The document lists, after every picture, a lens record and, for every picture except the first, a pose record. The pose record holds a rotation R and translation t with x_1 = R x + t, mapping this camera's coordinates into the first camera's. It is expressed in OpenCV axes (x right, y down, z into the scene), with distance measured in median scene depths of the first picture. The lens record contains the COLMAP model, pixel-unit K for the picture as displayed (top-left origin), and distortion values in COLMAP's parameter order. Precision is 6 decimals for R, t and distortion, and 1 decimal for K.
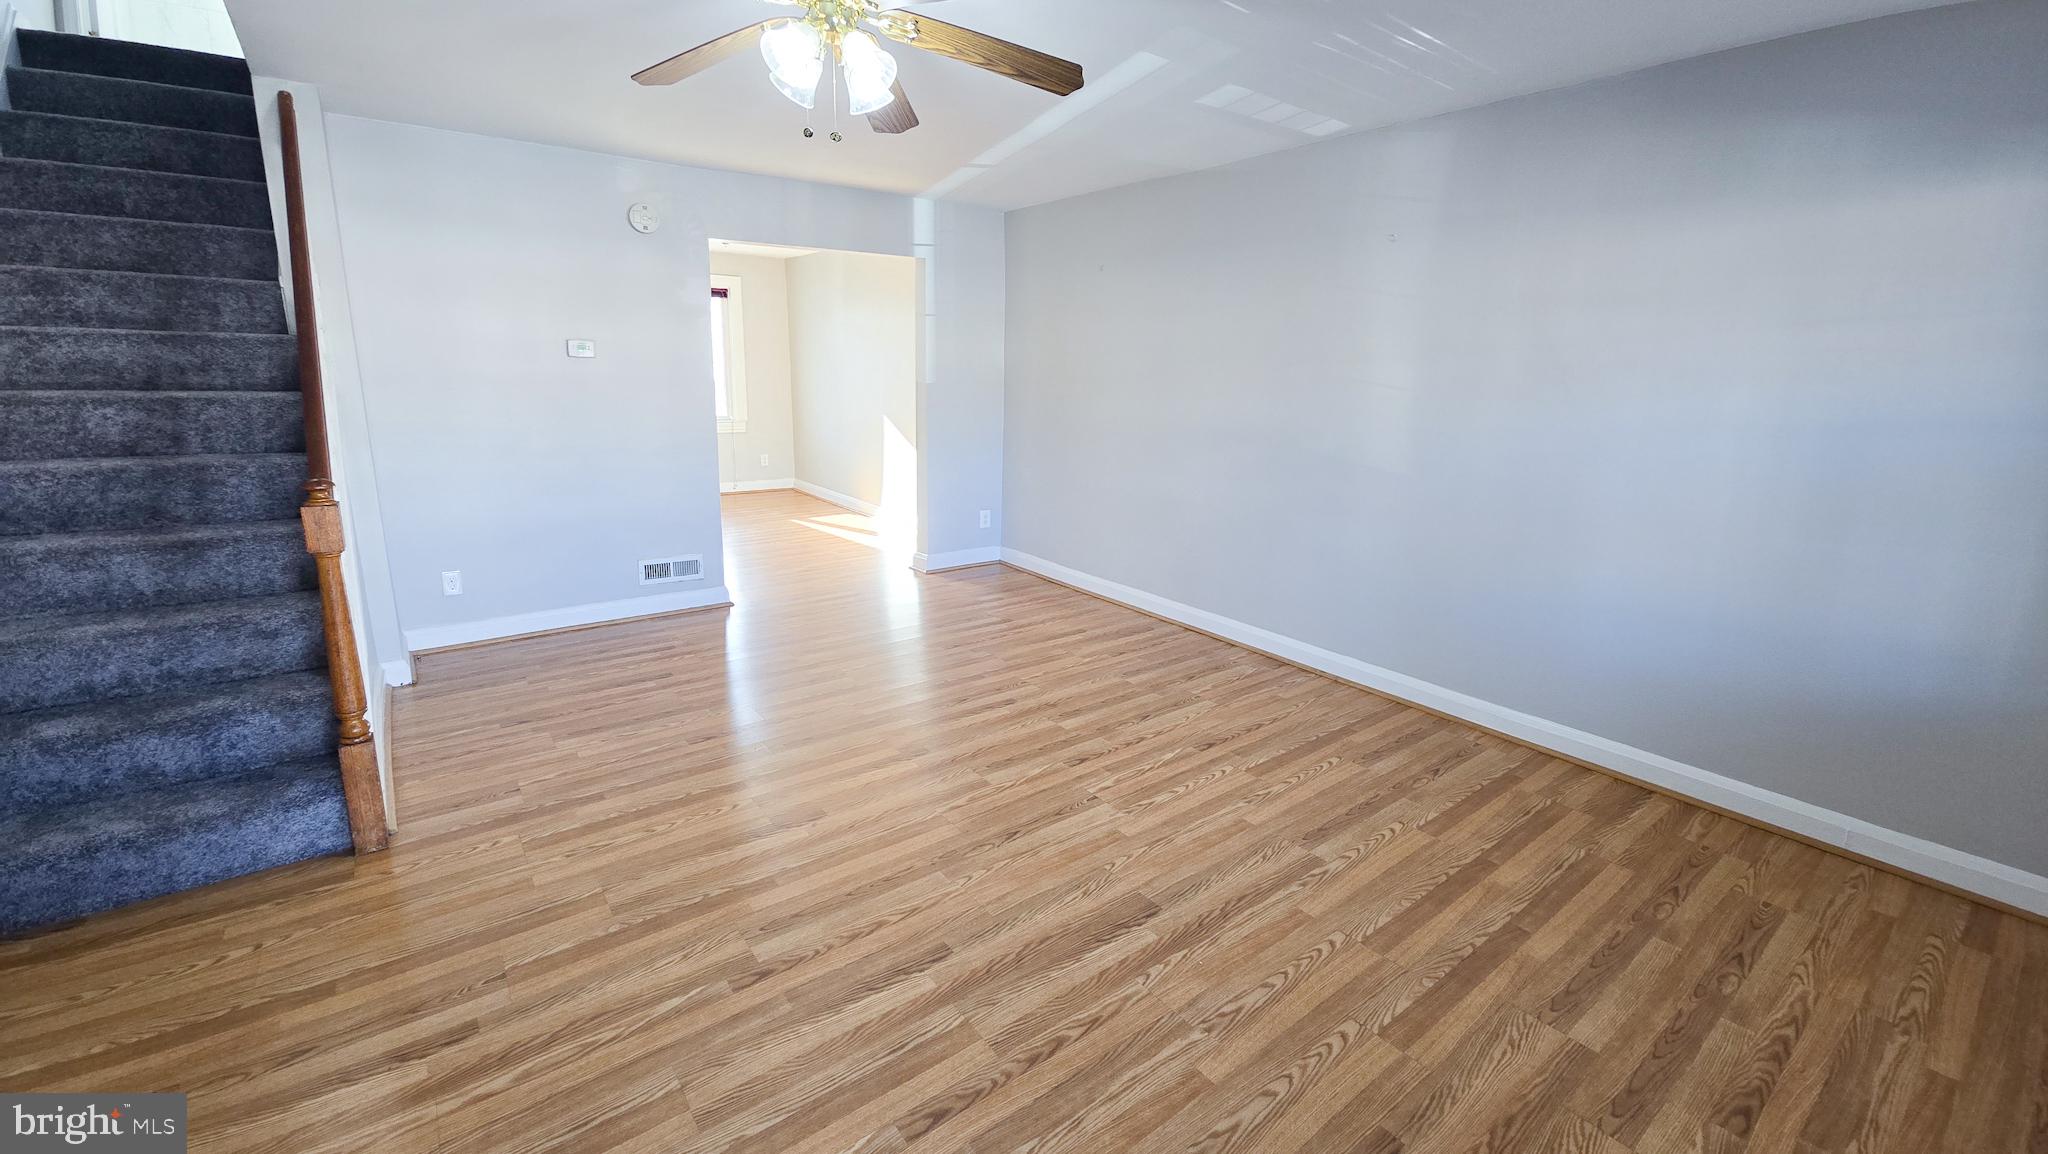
lens RADIAL K [[827.8, 0, 1035.9], [0, 827.8, 539.5], [0, 0, 1]] dist [0.002911, -0.000404]
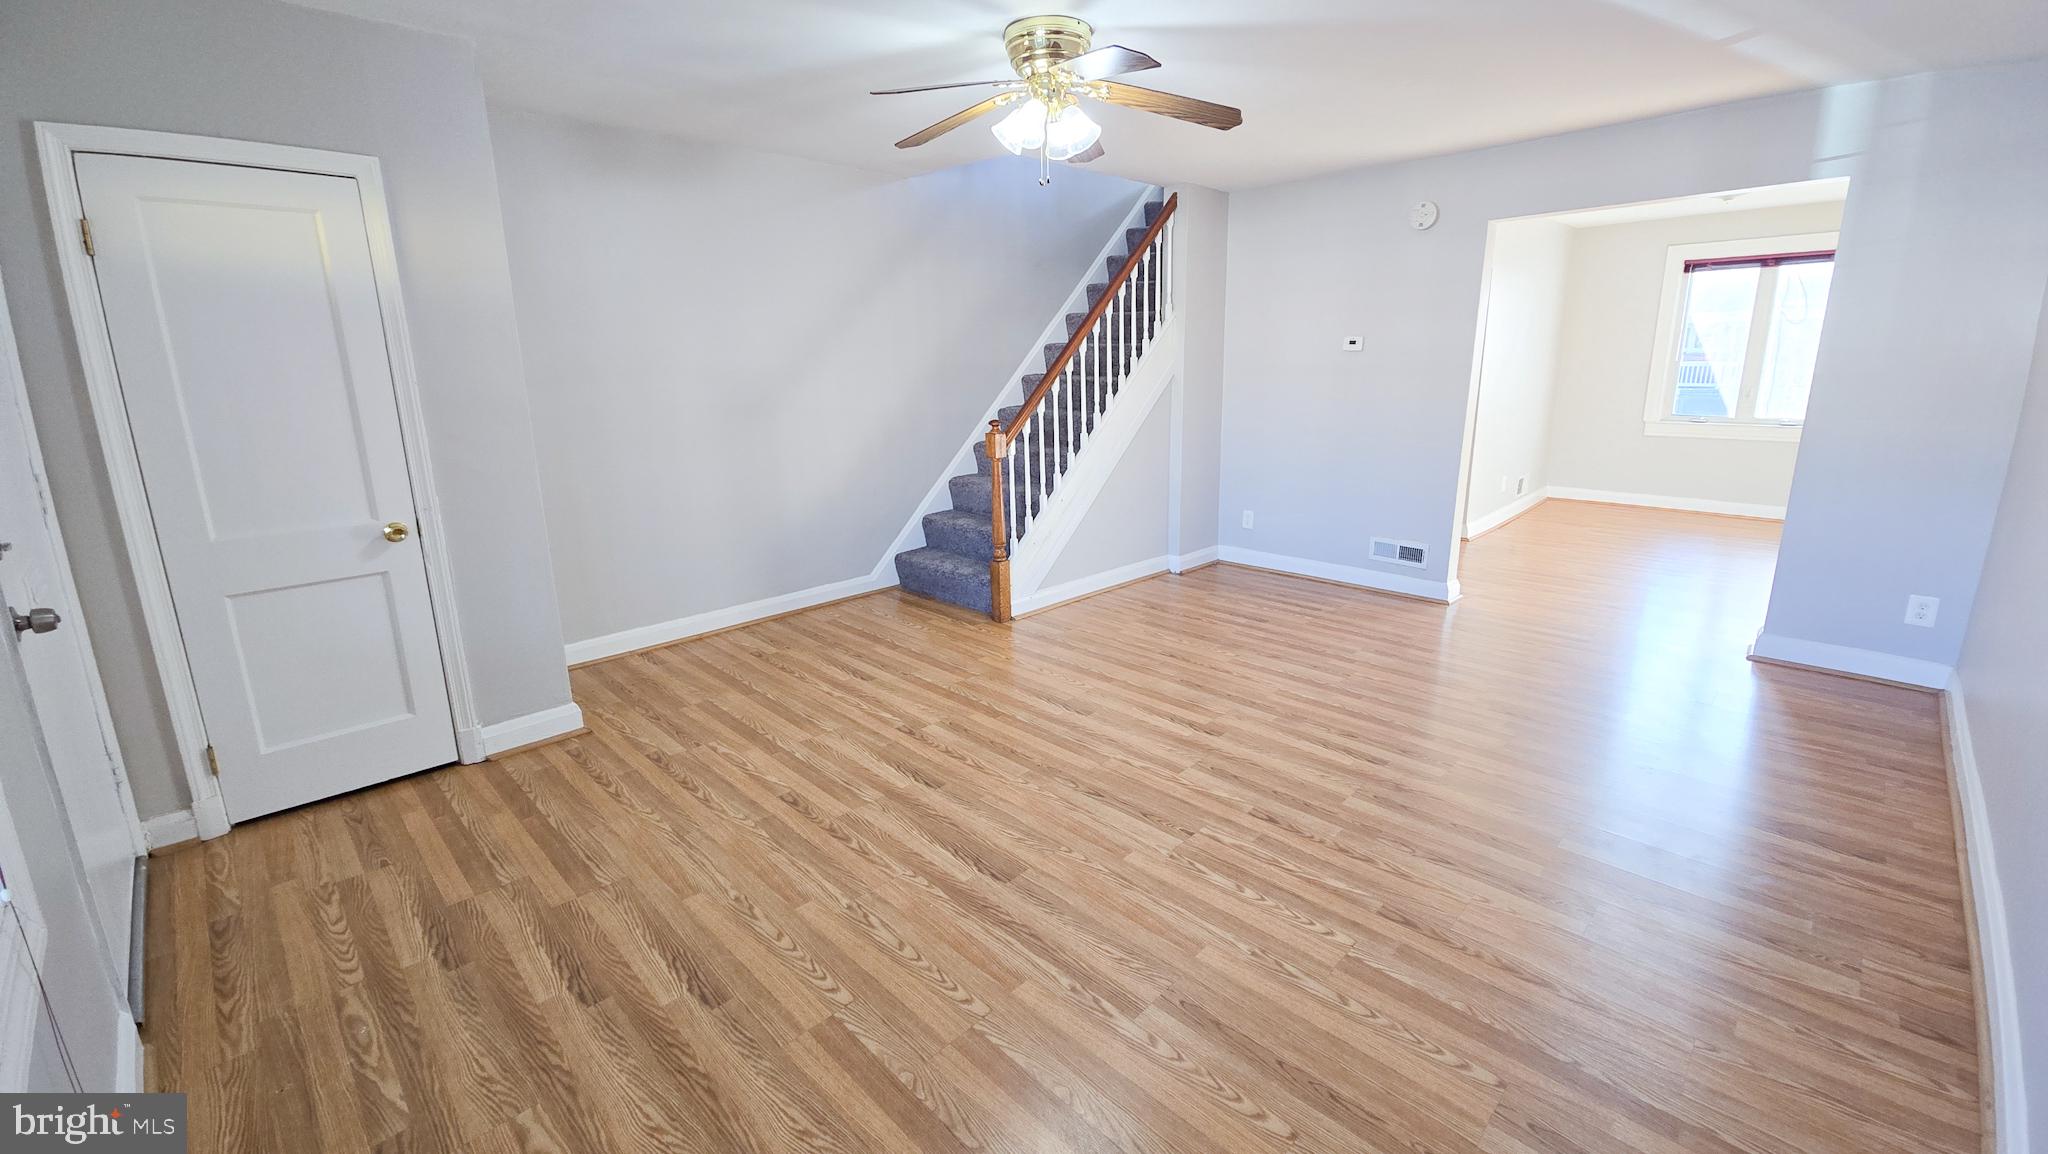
lens RADIAL K [[825.4, 0, 1050.8], [0, 825.4, 568.2], [0, 0, 1]] dist [0.004642, 0.000092]
pose [[0.145078, 0.225460, -0.963390, 1.011053], [-0.188341, 0.962181, 0.196815, -0.132819], [0.971329, 0.152892, 0.182054, 0.776131]]
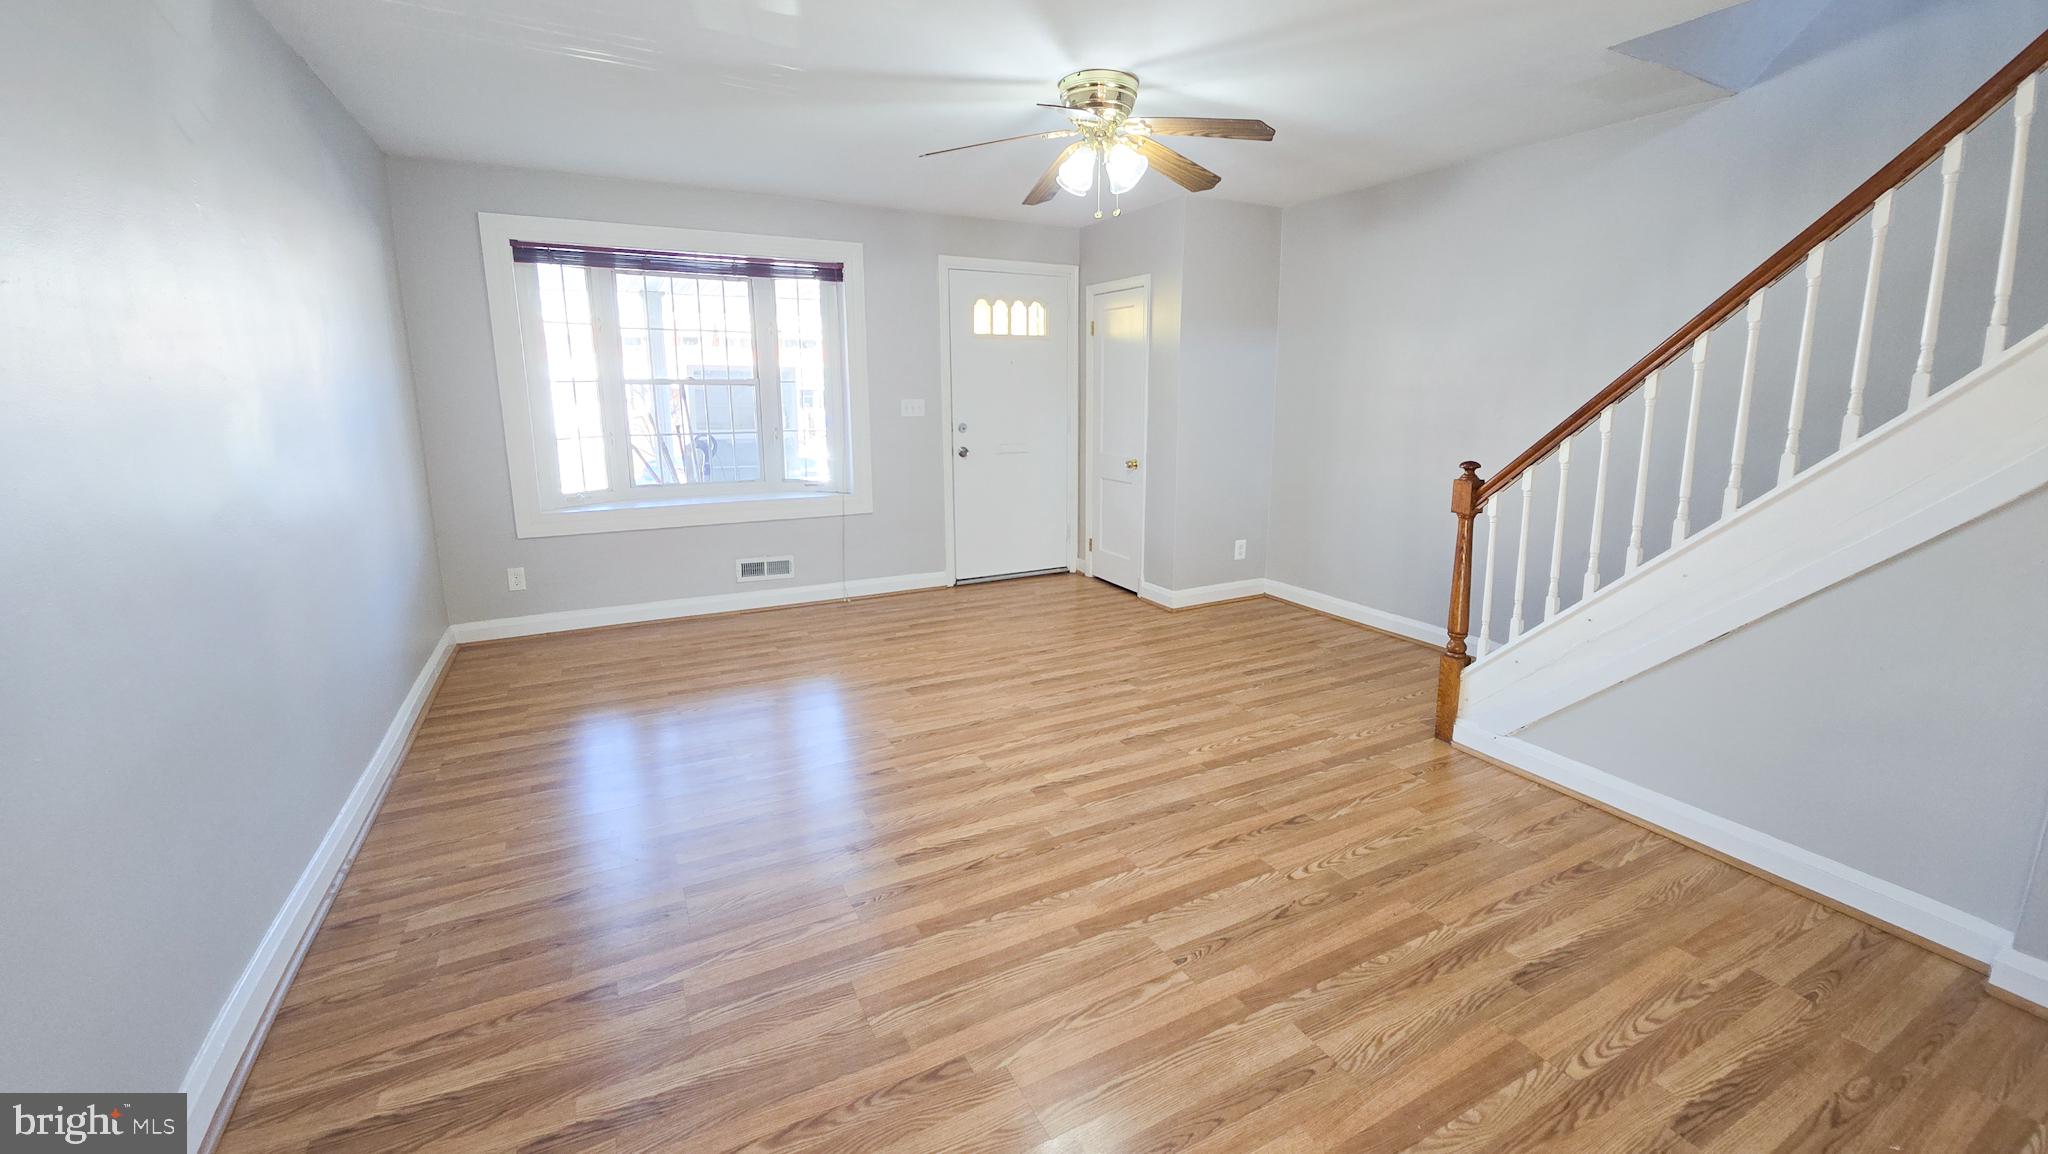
lens RADIAL K [[827.8, 0, 1035.9], [0, 827.8, 539.5], [0, 0, 1]] dist [0.002911, -0.000404]
pose [[-0.985476, -0.055298, 0.160556, -0.350630], [0.010163, 0.924593, 0.380822, -0.460048], [-0.169508, 0.376923, -0.910602, 2.283949]]
